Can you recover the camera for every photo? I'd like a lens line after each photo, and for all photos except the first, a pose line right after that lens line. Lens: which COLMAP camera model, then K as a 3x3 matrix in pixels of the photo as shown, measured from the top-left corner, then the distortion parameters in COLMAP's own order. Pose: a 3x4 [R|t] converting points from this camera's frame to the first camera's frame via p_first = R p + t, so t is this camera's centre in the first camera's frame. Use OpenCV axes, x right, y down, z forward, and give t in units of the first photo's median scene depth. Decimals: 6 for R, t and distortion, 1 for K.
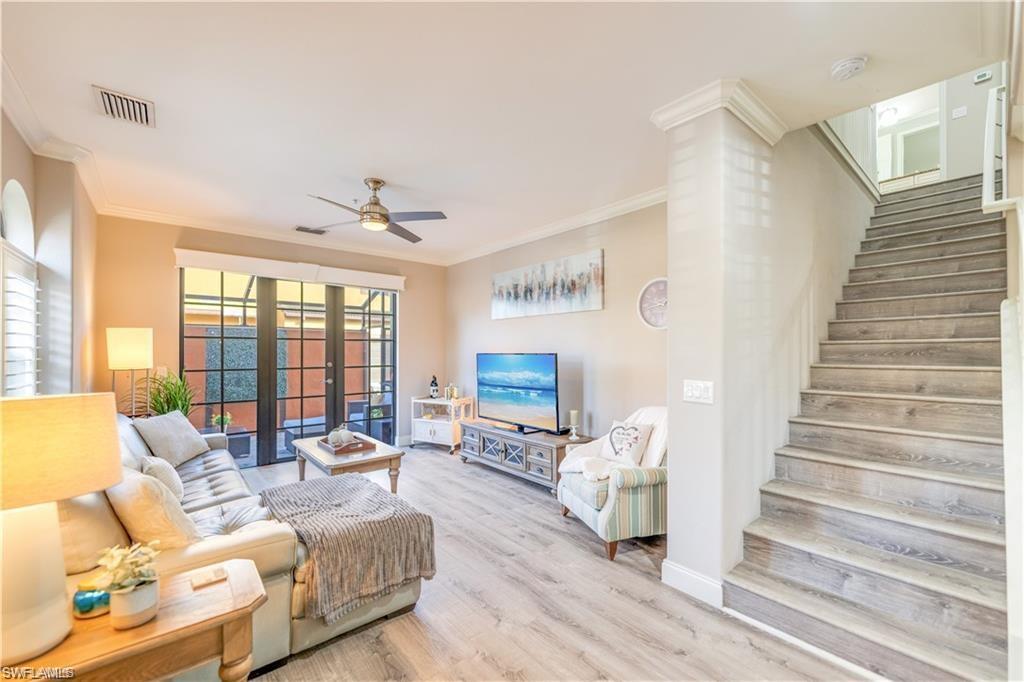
lens RADIAL K [[421.3, 0, 515.3], [0, 421.3, 346.7], [0, 0, 1]] dist [0.002250, -0.001032]
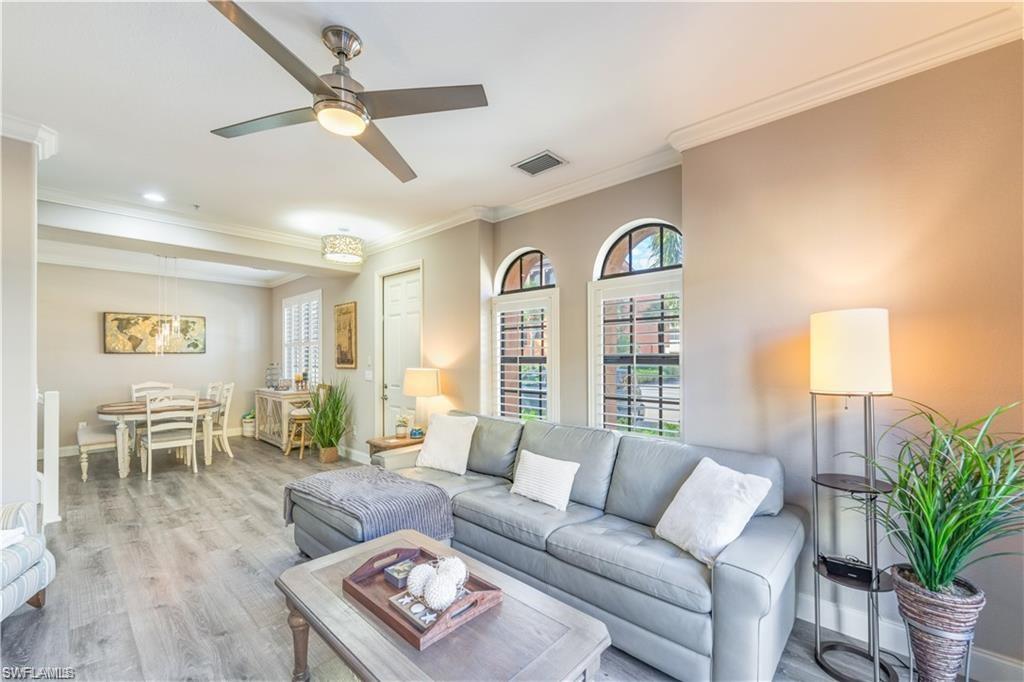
lens RADIAL K [[421.3, 0, 523.0], [0, 421.3, 355.6], [0, 0, 1]] dist [0.002250, -0.001032]
pose [[-0.991008, 0.001585, -0.133797, -0.726176], [0.002034, 0.999993, -0.003222, 0.010132], [0.133791, -0.003465, -0.991004, 2.314003]]
